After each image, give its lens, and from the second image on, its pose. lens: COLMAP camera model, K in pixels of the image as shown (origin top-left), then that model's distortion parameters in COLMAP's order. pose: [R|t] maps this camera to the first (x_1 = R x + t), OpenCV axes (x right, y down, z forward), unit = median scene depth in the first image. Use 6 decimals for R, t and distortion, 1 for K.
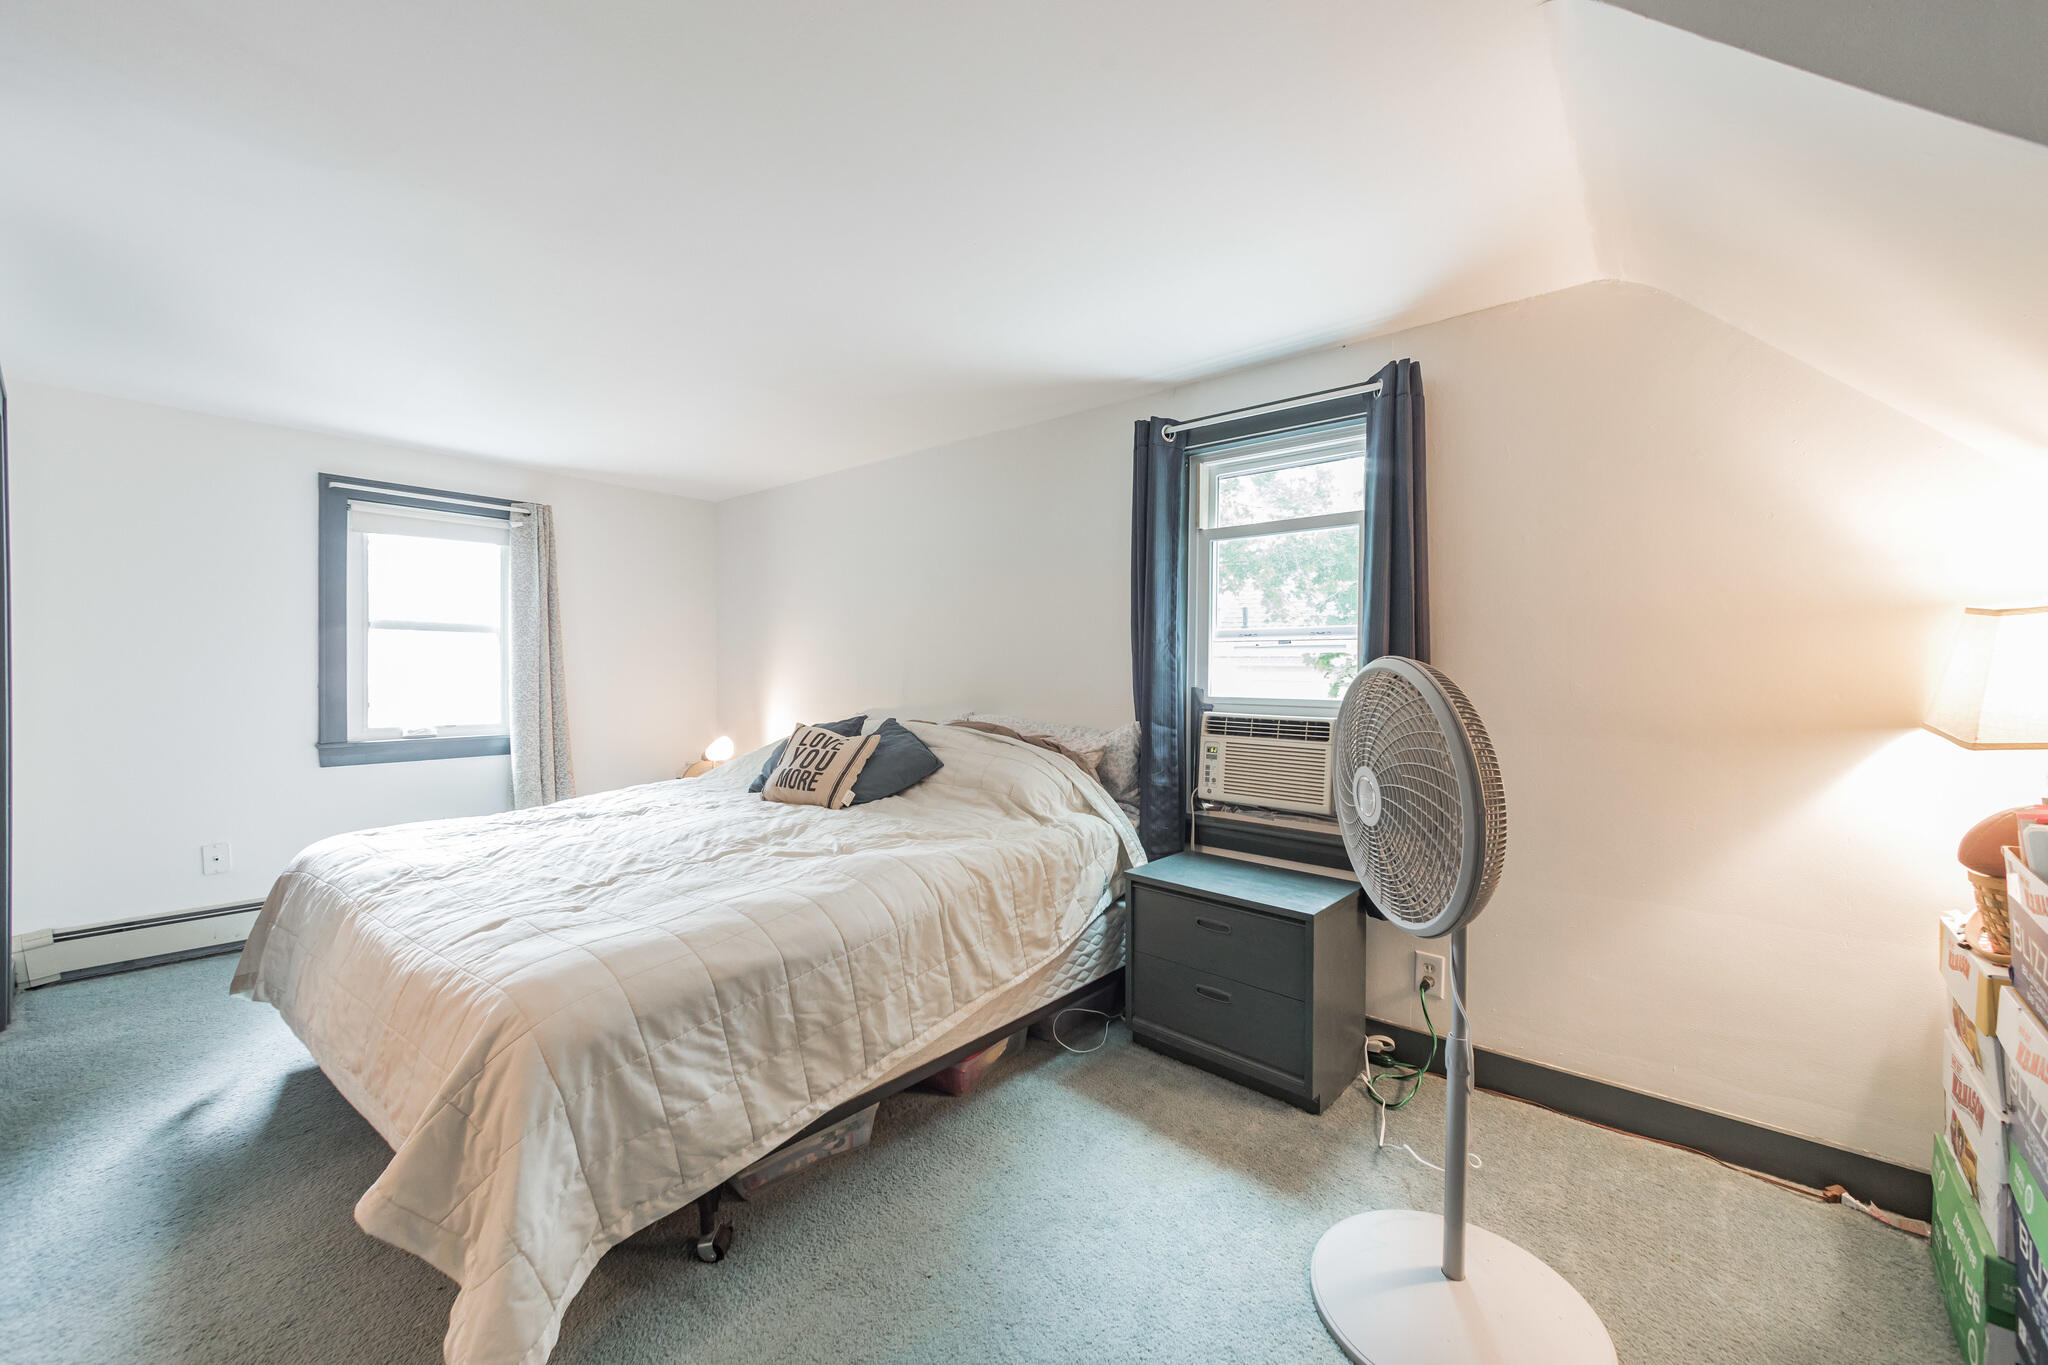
lens RADIAL K [[810.0, 0, 1044.6], [0, 810.0, 677.0], [0, 0, 1]] dist [0.006306, -0.001120]
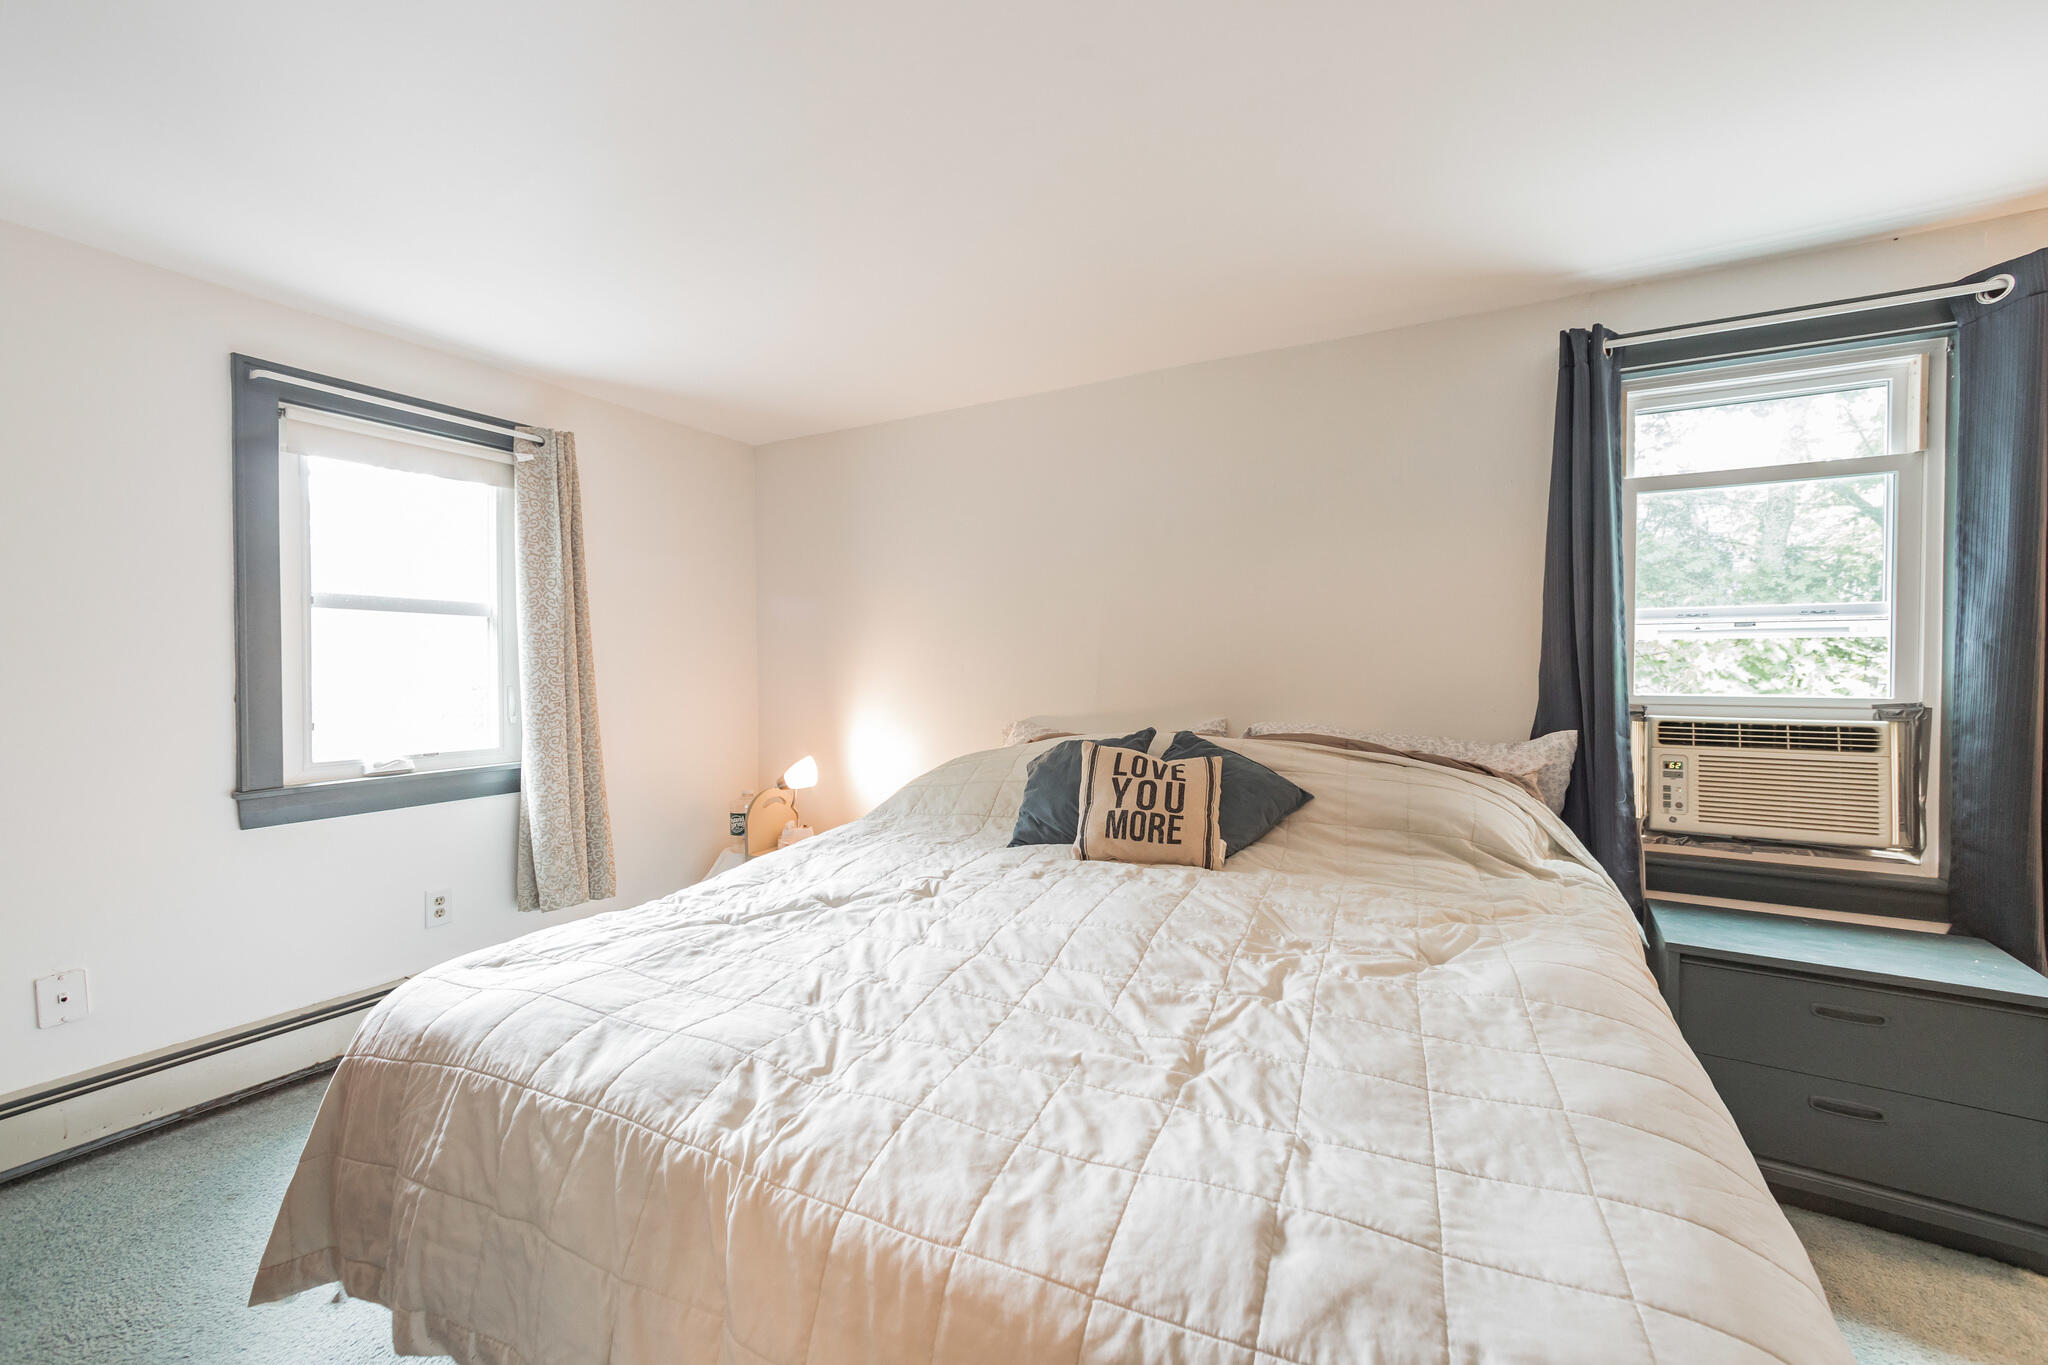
lens RADIAL K [[810.0, 0, 1007.0], [0, 810.0, 674.0], [0, 0, 1]] dist [0.006306, -0.001120]
pose [[0.982458, -0.010567, 0.186182, -0.460807], [0.009731, 0.999938, 0.005402, -0.005439], [-0.186227, -0.003496, 0.982500, 0.302219]]
